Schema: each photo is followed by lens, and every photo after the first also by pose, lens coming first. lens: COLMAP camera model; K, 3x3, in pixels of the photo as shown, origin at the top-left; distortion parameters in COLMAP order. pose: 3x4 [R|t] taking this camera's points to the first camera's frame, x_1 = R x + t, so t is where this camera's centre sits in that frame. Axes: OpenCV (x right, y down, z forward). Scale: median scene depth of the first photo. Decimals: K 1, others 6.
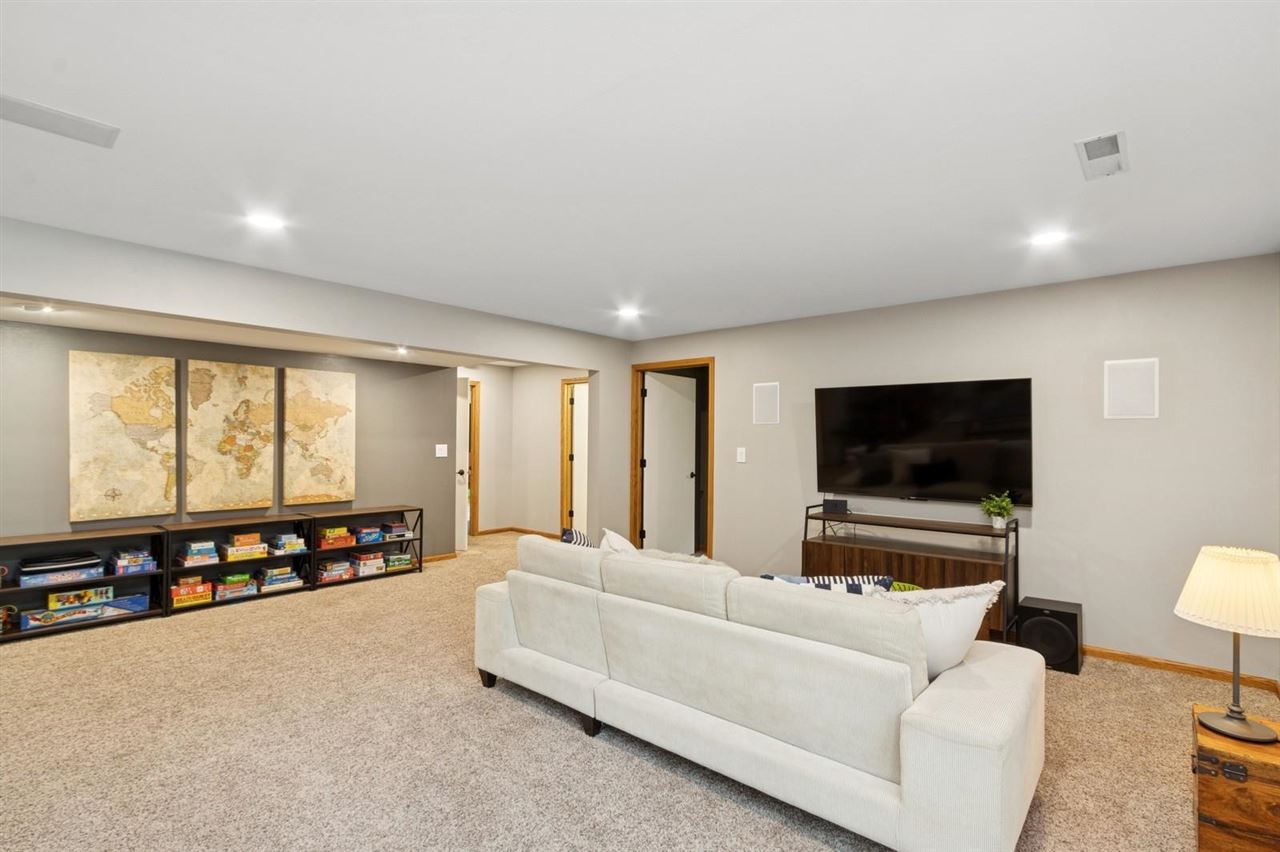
lens RADIAL K [[599.1, 0, 640.0], [0, 599.1, 426.0], [0, 0, 1]] dist [-0.001941, -0.000075]
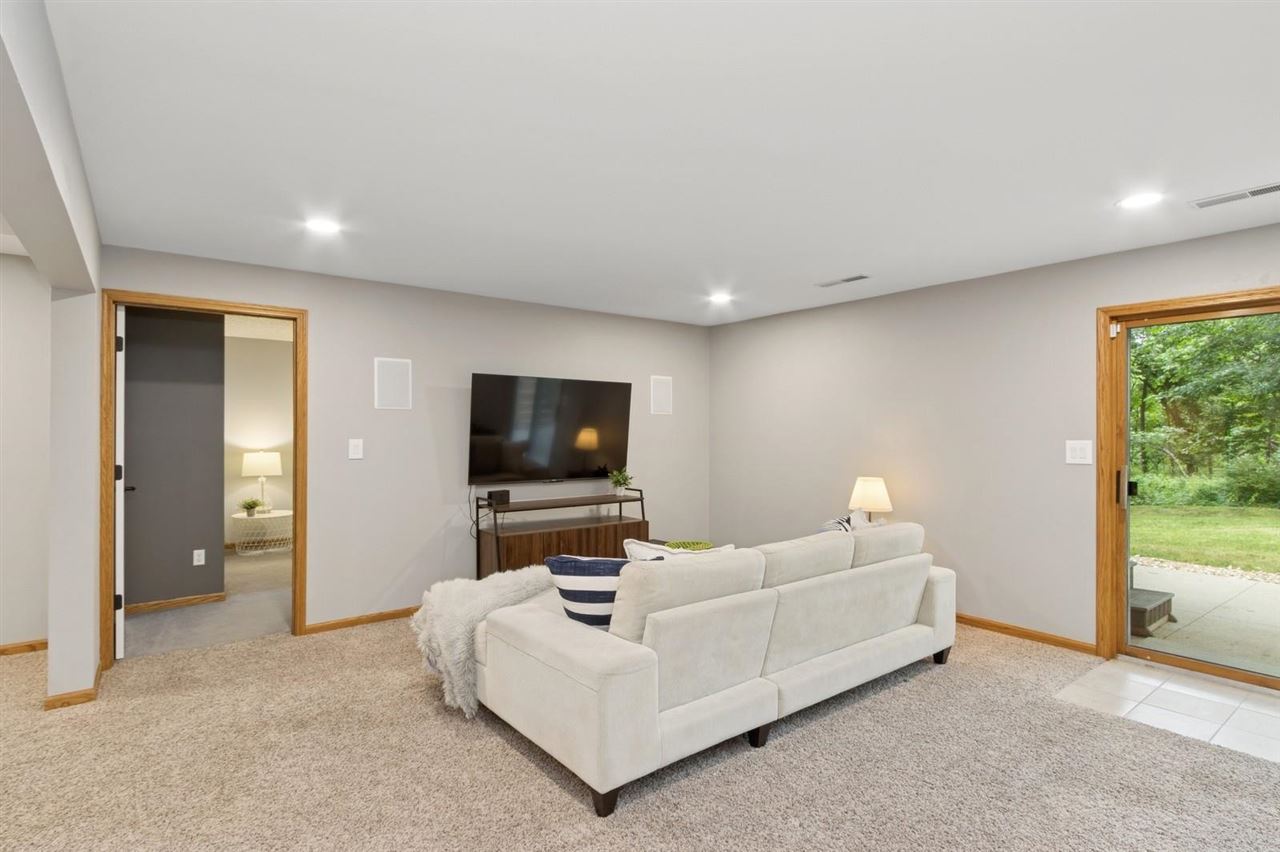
lens RADIAL K [[633.5, 0, 640.0], [0, 633.5, 426.0], [0, 0, 1]] dist [0.000477, 0.000044]
pose [[0.184658, -0.000468, 0.982803, -0.707625], [-0.023016, 0.999724, 0.004801, 0.009394], [-0.982533, -0.023507, 0.184596, 0.656012]]
